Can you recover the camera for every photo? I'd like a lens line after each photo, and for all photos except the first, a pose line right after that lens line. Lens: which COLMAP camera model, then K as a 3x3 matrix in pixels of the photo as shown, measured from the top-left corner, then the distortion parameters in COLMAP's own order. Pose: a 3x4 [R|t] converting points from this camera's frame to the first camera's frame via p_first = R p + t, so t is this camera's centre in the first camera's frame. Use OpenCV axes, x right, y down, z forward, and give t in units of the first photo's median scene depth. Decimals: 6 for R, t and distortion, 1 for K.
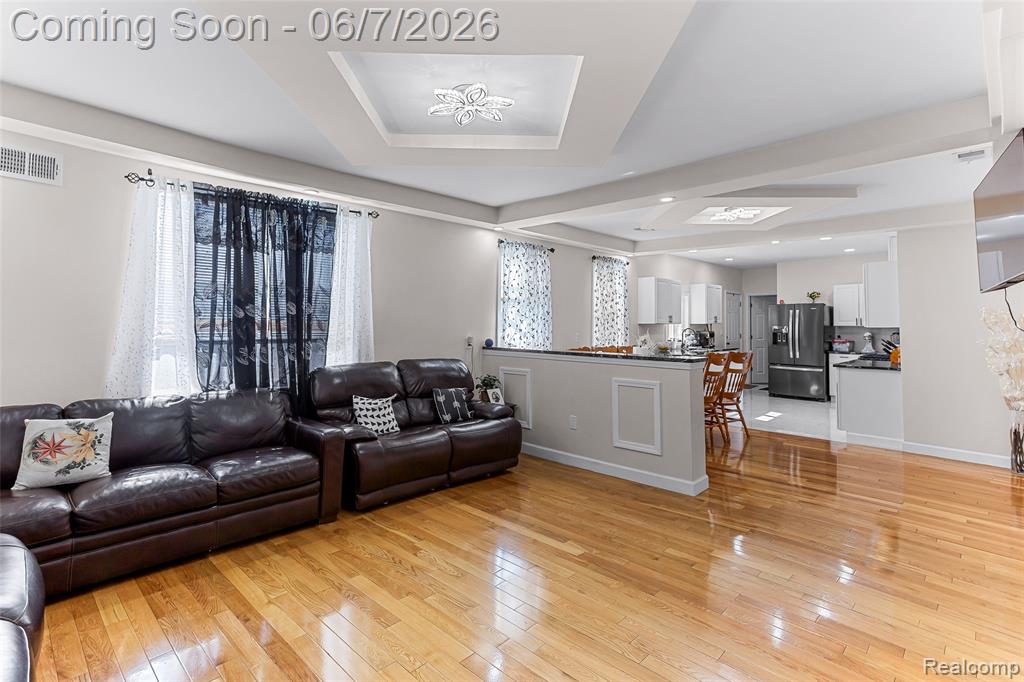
lens RADIAL K [[485.8, 0, 496.1], [0, 485.8, 315.1], [0, 0, 1]] dist [0.014333, 0.001267]
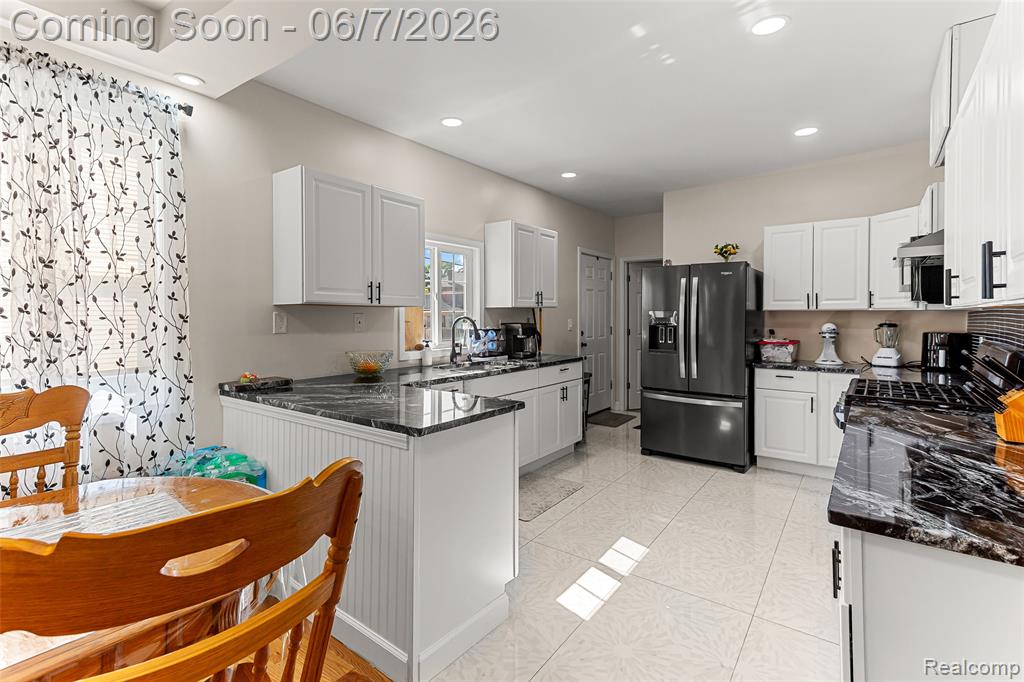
lens RADIAL K [[485.8, 0, 503.0], [0, 485.8, 318.0], [0, 0, 1]] dist [0.014333, 0.001267]
pose [[0.988423, -0.005748, 0.151612, 0.365080], [0.001869, 0.999667, 0.025719, 0.017027], [-0.151709, -0.025138, 0.988105, 0.566800]]
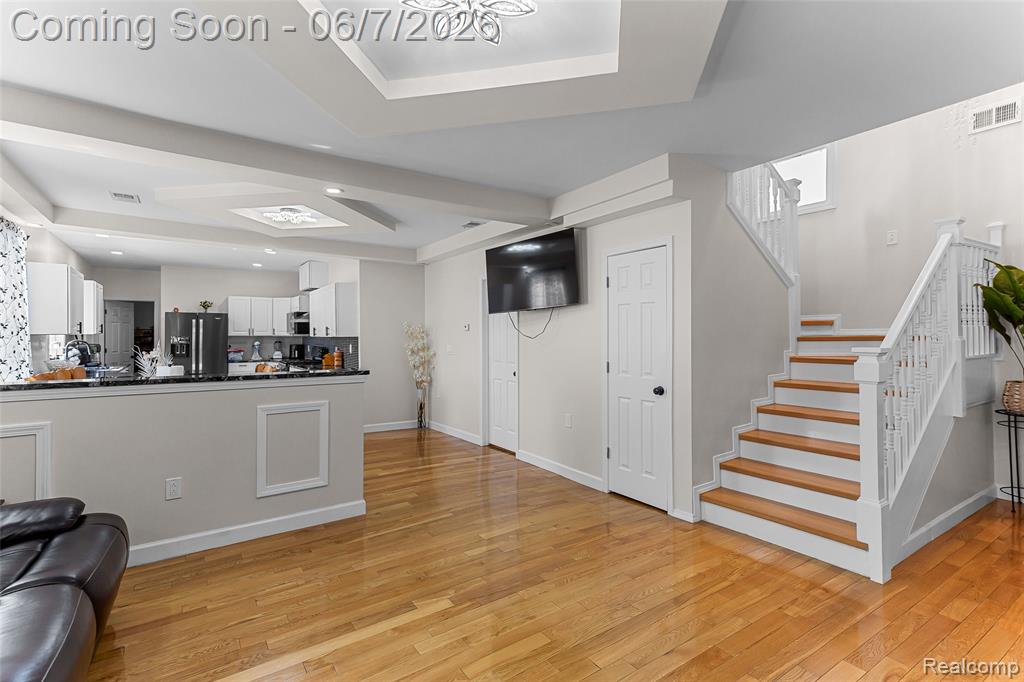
lens RADIAL K [[485.8, 0, 509.7], [0, 485.8, 332.7], [0, 0, 1]] dist [0.014333, 0.001267]
pose [[0.182838, 0.001844, 0.983141, -0.207368], [-0.015073, 0.999886, 0.000928, 0.005775], [-0.983028, -0.014989, 0.182845, 0.241592]]
